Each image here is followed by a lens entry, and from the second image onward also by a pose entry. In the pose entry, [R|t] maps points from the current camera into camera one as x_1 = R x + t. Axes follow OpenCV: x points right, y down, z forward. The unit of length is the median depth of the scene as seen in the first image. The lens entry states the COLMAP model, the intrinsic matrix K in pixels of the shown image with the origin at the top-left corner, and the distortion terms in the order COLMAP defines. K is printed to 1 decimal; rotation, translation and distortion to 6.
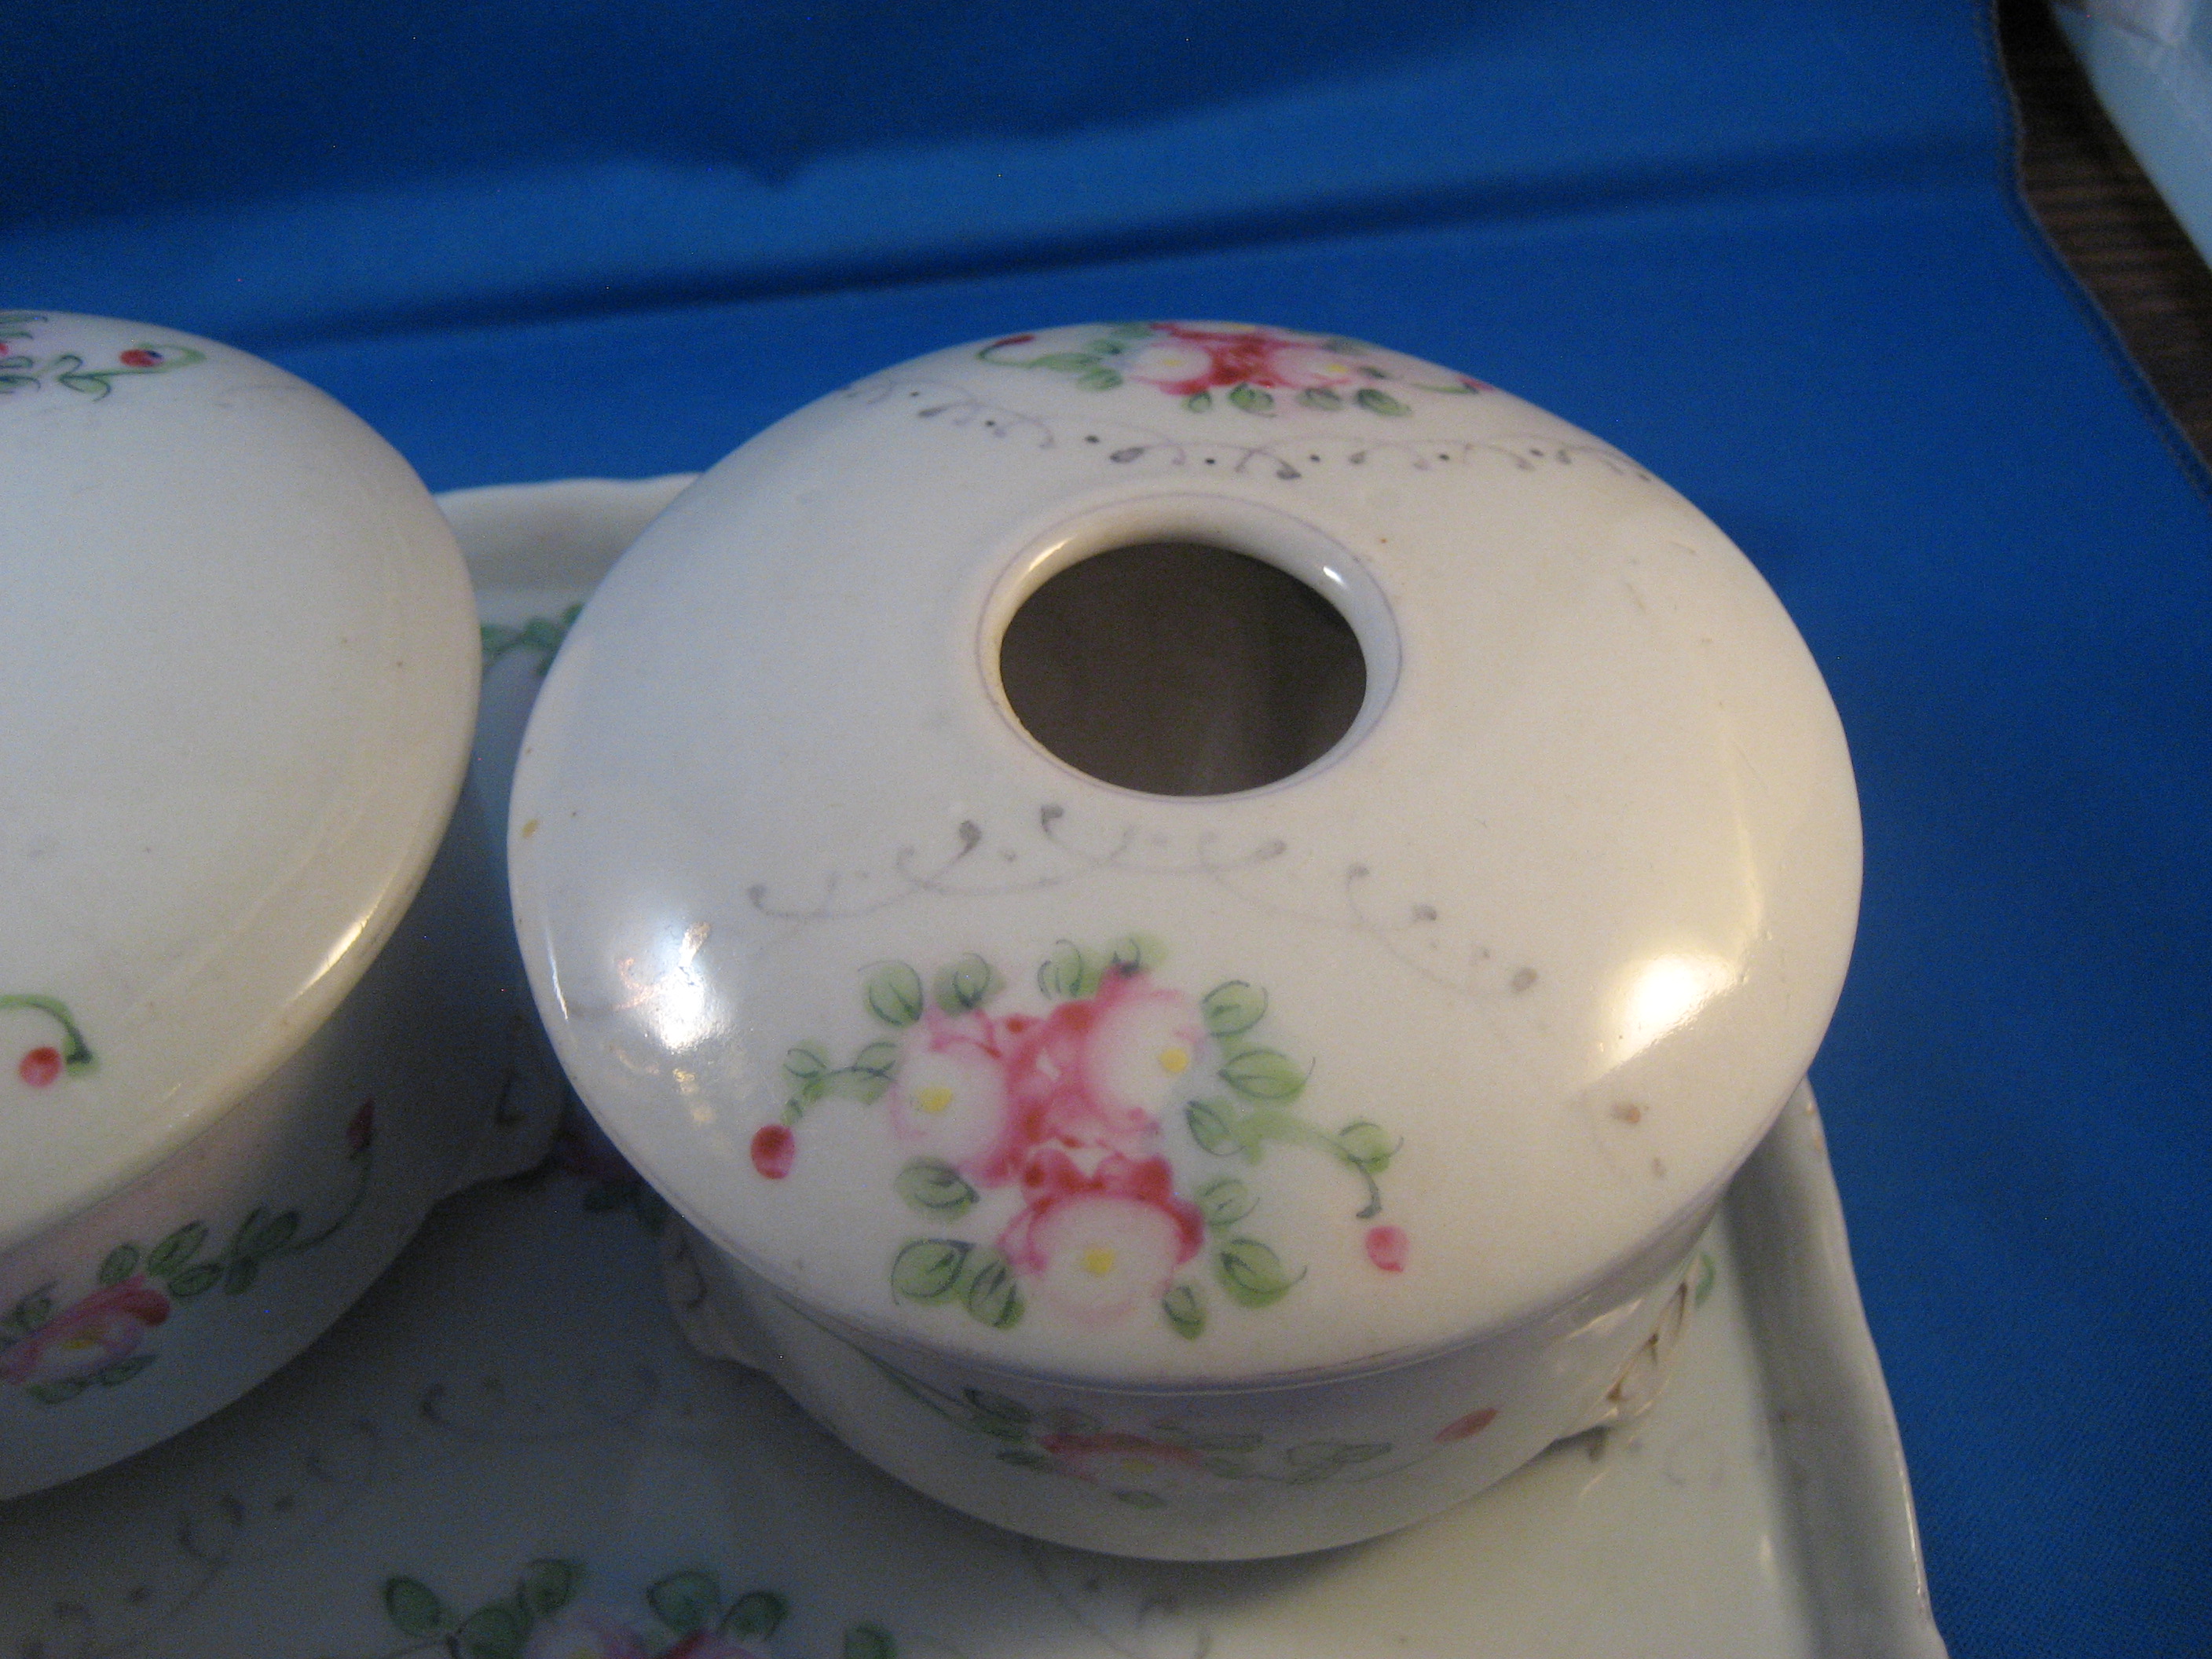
lens RADIAL K [[2307.7, 0, 1139.4], [0, 2307.7, 795.5], [0, 0, 1]] dist [-0.167452, 0.194470]
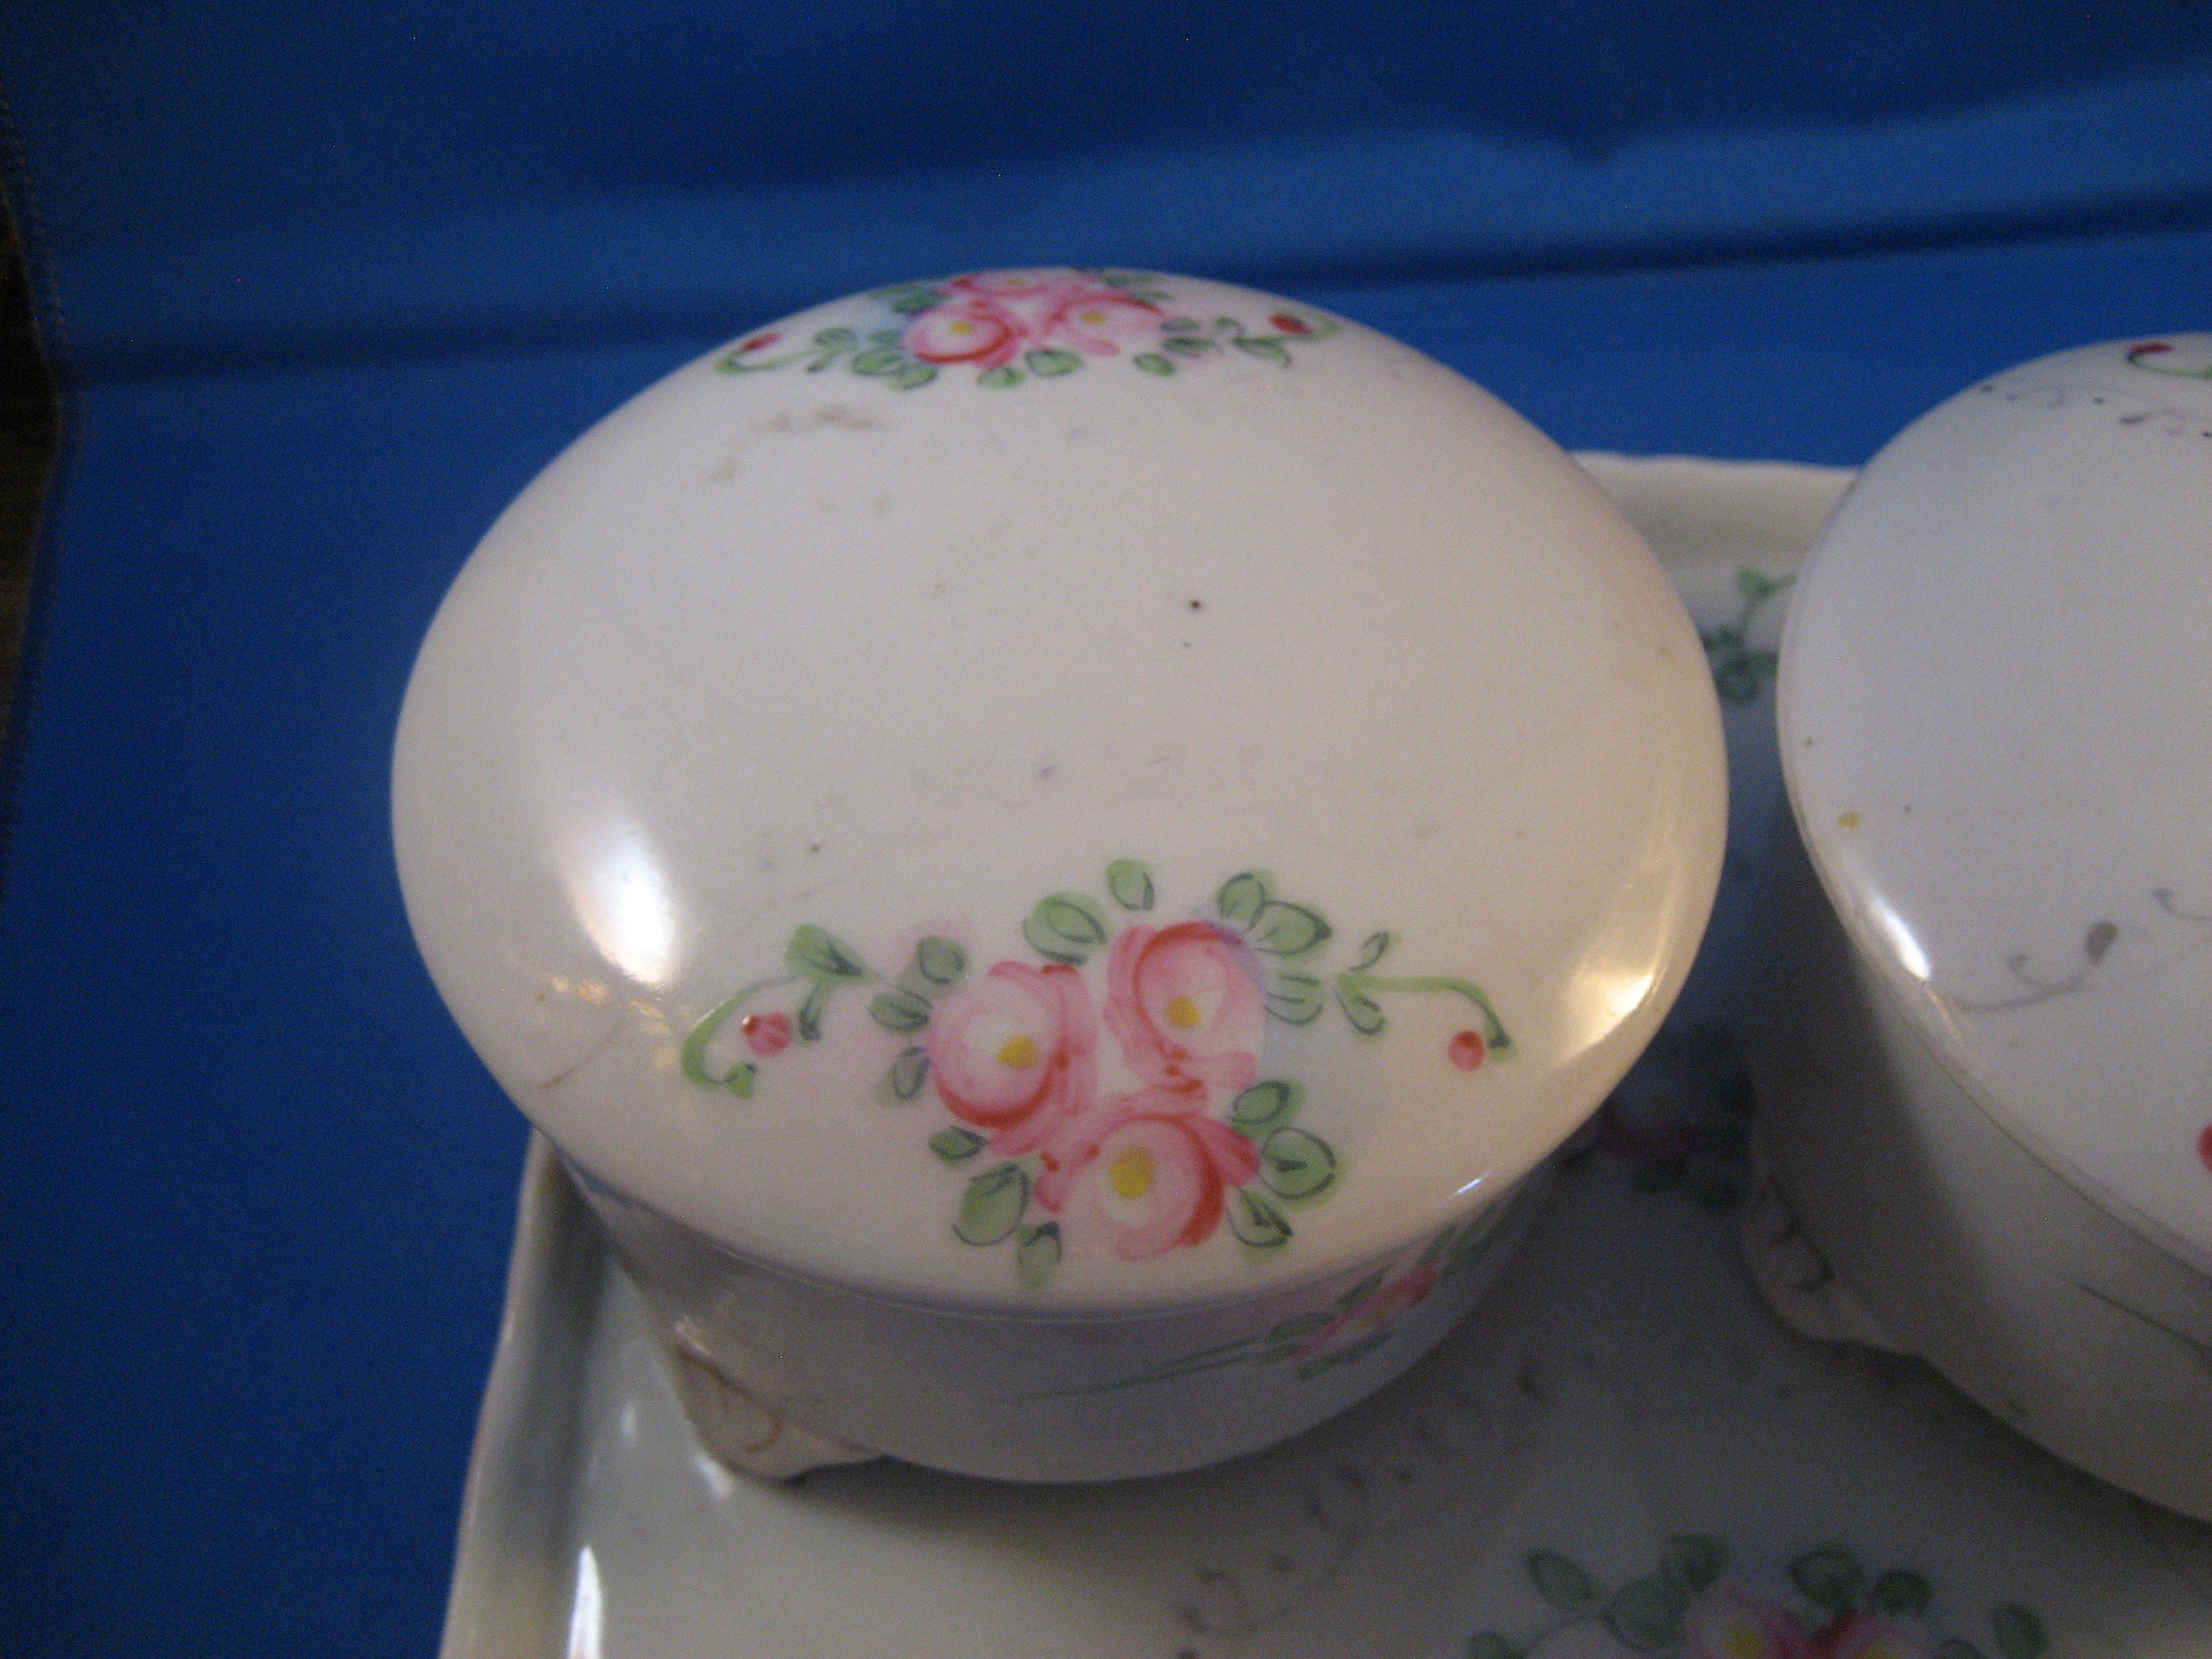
lens RADIAL K [[2307.7, 0, 1139.4], [0, 2307.7, 795.5], [0, 0, 1]] dist [-0.167452, 0.194470]
pose [[0.998295, 0.034100, -0.047381, -0.602968], [-0.033112, 0.999221, 0.021482, -0.009305], [0.048076, -0.019876, 0.998646, -0.023317]]
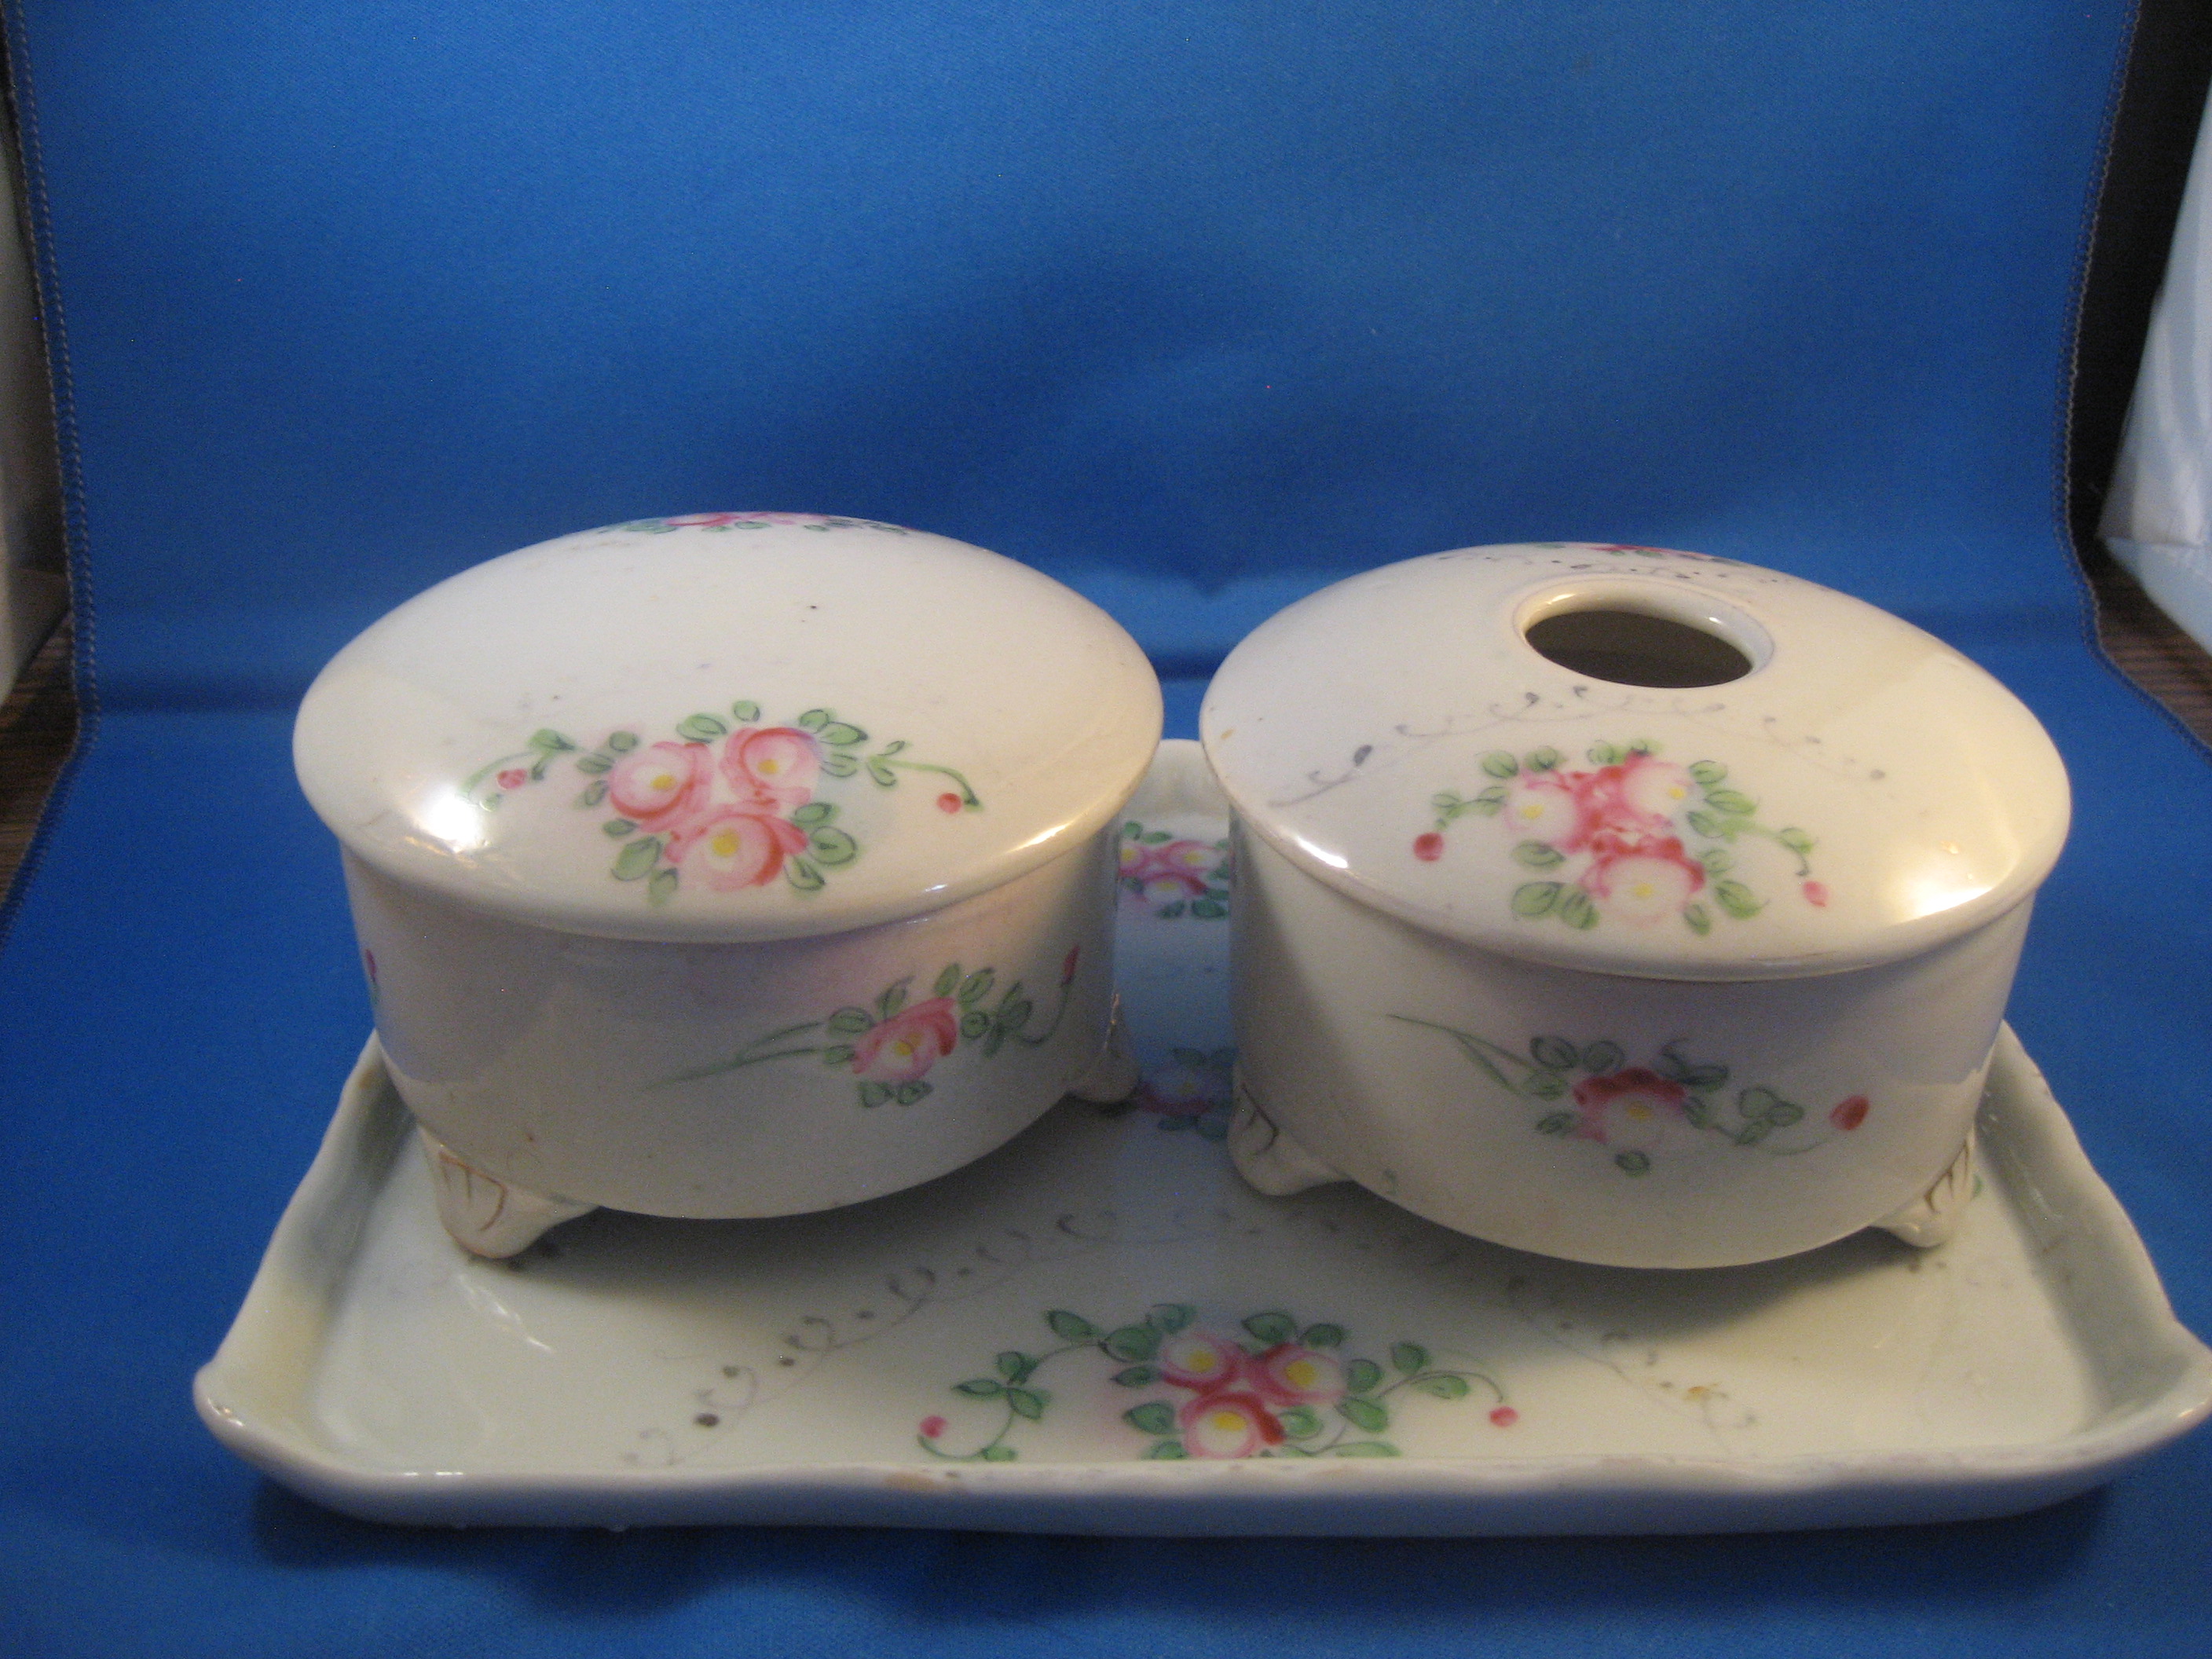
lens RADIAL K [[2307.7, 0, 1139.4], [0, 2307.7, 795.5], [0, 0, 1]] dist [-0.167452, 0.194470]
pose [[0.999189, 0.026922, -0.029935, -0.314617], [-0.035947, 0.931404, -0.362207, 0.712118], [0.018130, 0.362990, 0.931617, -0.520464]]
